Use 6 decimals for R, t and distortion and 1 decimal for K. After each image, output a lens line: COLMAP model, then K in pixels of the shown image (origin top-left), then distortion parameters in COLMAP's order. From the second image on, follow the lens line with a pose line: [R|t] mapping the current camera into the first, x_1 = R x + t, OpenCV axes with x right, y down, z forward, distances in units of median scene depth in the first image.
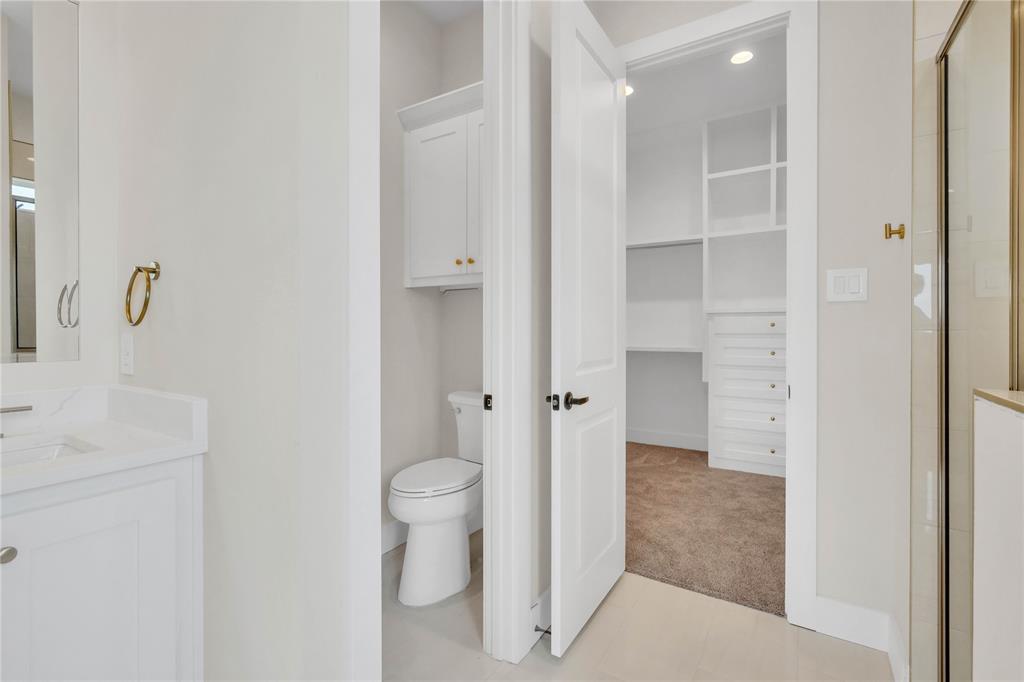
lens RADIAL K [[477.2, 0, 481.8], [0, 477.2, 329.6], [0, 0, 1]] dist [0.002204, 0.003624]
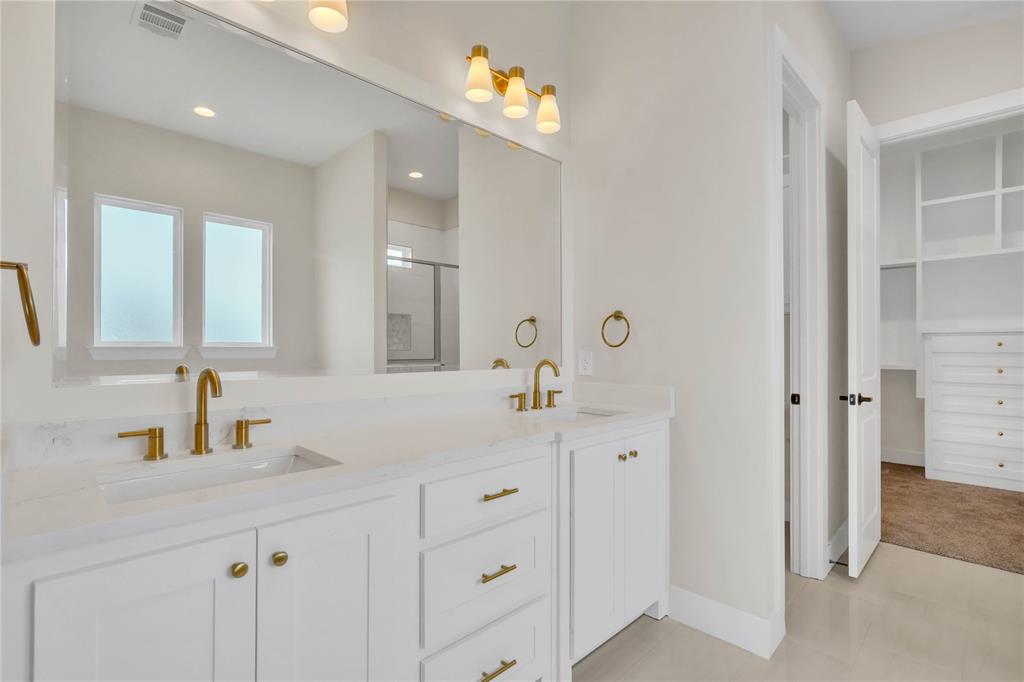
lens RADIAL K [[477.2, 0, 509.3], [0, 477.2, 342.6], [0, 0, 1]] dist [0.002204, 0.003624]
pose [[0.978152, -0.000114, -0.207892, -0.244285], [-0.001775, 0.999959, -0.008903, -0.002401], [0.207884, 0.009077, 0.978111, -0.276319]]
